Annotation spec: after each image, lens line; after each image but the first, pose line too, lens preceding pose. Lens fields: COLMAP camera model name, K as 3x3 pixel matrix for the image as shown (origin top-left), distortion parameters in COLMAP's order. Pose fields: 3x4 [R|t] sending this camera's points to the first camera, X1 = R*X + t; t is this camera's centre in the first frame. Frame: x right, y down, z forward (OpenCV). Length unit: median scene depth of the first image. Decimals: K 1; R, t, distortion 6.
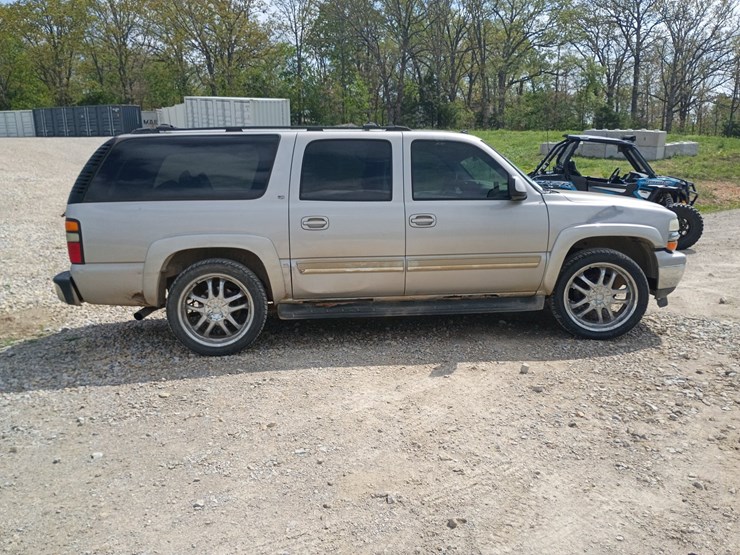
lens RADIAL K [[639.3, 0, 356.0], [0, 639.3, 266.0], [0, 0, 1]] dist [0.069752, -0.095785]
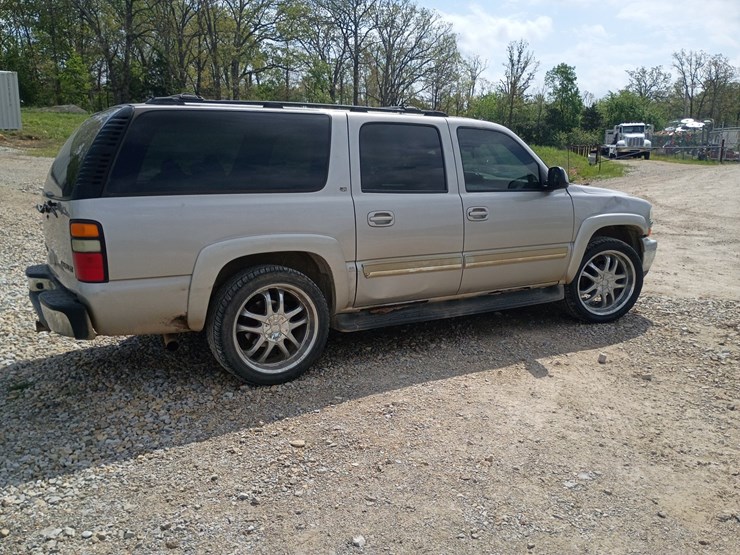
lens RADIAL K [[639.3, 0, 358.4], [0, 639.3, 272.4], [0, 0, 1]] dist [0.069752, -0.095785]
pose [[0.909735, -0.055817, 0.411420, -0.436101], [0.046132, 0.998375, 0.033440, -0.023675], [-0.412618, -0.011441, 0.910832, 0.211716]]
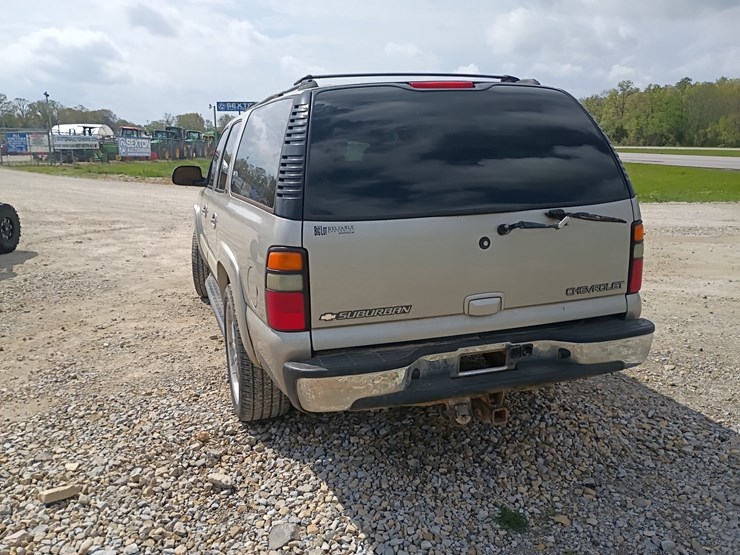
lens RADIAL K [[639.3, 0, 353.0], [0, 639.3, 264.1], [0, 0, 1]] dist [0.069752, -0.095785]
pose [[-0.182869, -0.151414, 0.971407, -0.939466], [0.168793, 0.968562, 0.182747, -0.180545], [-0.968539, 0.197385, -0.151563, 1.289334]]
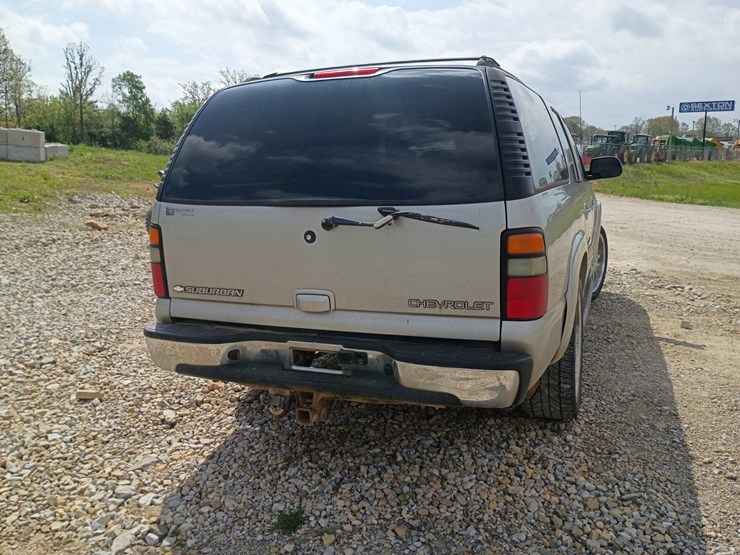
lens RADIAL K [[639.3, 0, 357.2], [0, 639.3, 268.1], [0, 0, 1]] dist [0.069752, -0.095785]
pose [[0.472923, -0.130171, 0.871435, -0.876751], [0.135738, 0.987984, 0.073917, -0.091978], [-0.870585, 0.083330, 0.484910, 0.828810]]
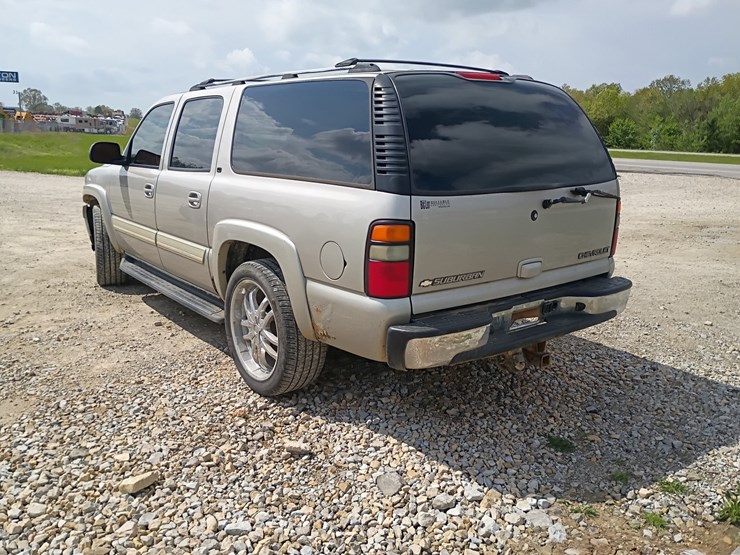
lens RADIAL K [[639.3, 0, 359.9], [0, 639.3, 275.8], [0, 0, 1]] dist [0.069752, -0.095785]
pose [[-0.505026, -0.174693, 0.845240, -0.894573], [0.123106, 0.954711, 0.270873, -0.215219], [-0.854280, 0.240852, -0.460648, 1.540576]]
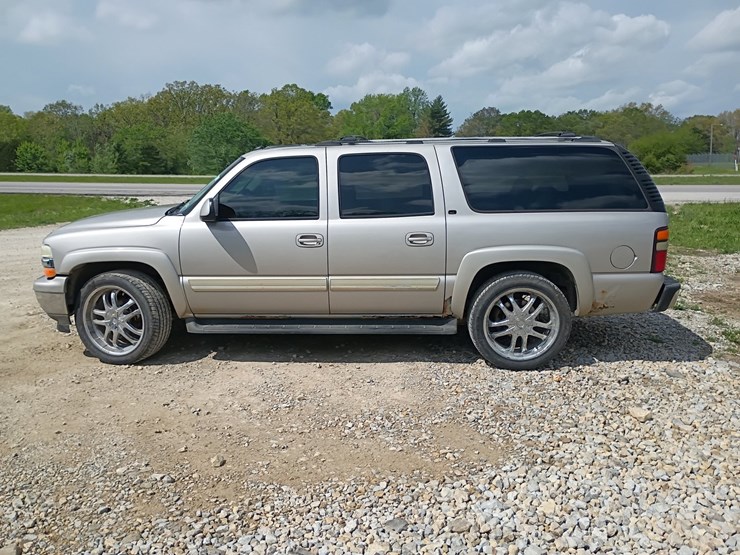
lens RADIAL K [[639.3, 0, 353.6], [0, 639.3, 279.1], [0, 0, 1]] dist [0.069752, -0.095785]
pose [[-0.985206, -0.003321, 0.171341, -0.167475], [0.053146, 0.944599, 0.323897, -0.372549], [-0.162924, 0.328211, -0.930448, 2.247470]]
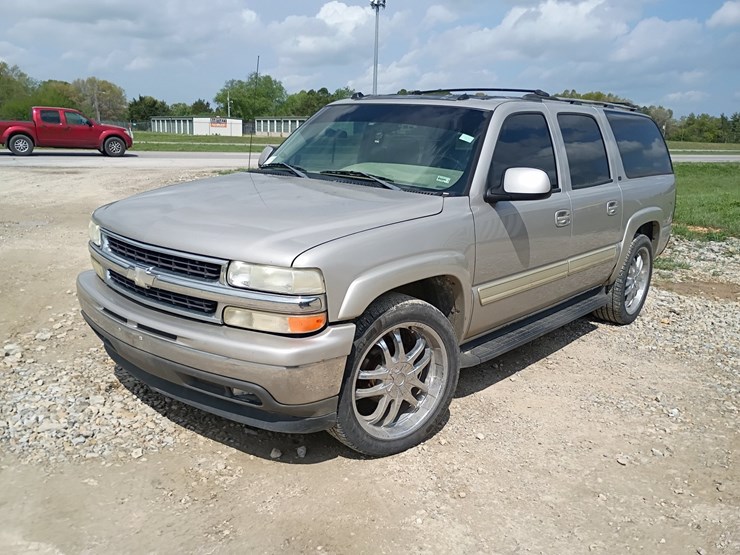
lens RADIAL K [[639.3, 0, 374.8], [0, 639.3, 287.7], [0, 0, 1]] dist [0.069752, -0.095785]
pose [[-0.724117, 0.155440, -0.671932, 0.775508], [-0.123927, 0.929088, 0.348480, -0.286128], [0.678452, 0.335611, -0.653505, 1.730558]]
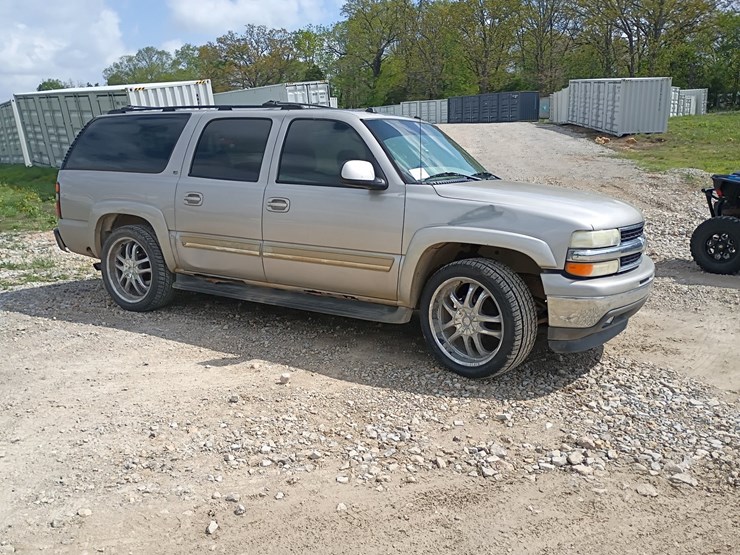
lens RADIAL K [[639.3, 0, 358.1], [0, 639.3, 264.1], [0, 0, 1]] dist [0.069752, -0.095785]
pose [[0.799776, 0.126523, -0.586814, 0.740261], [-0.115920, 0.991688, 0.055828, -0.049740], [0.589001, 0.023373, 0.807795, 0.308945]]
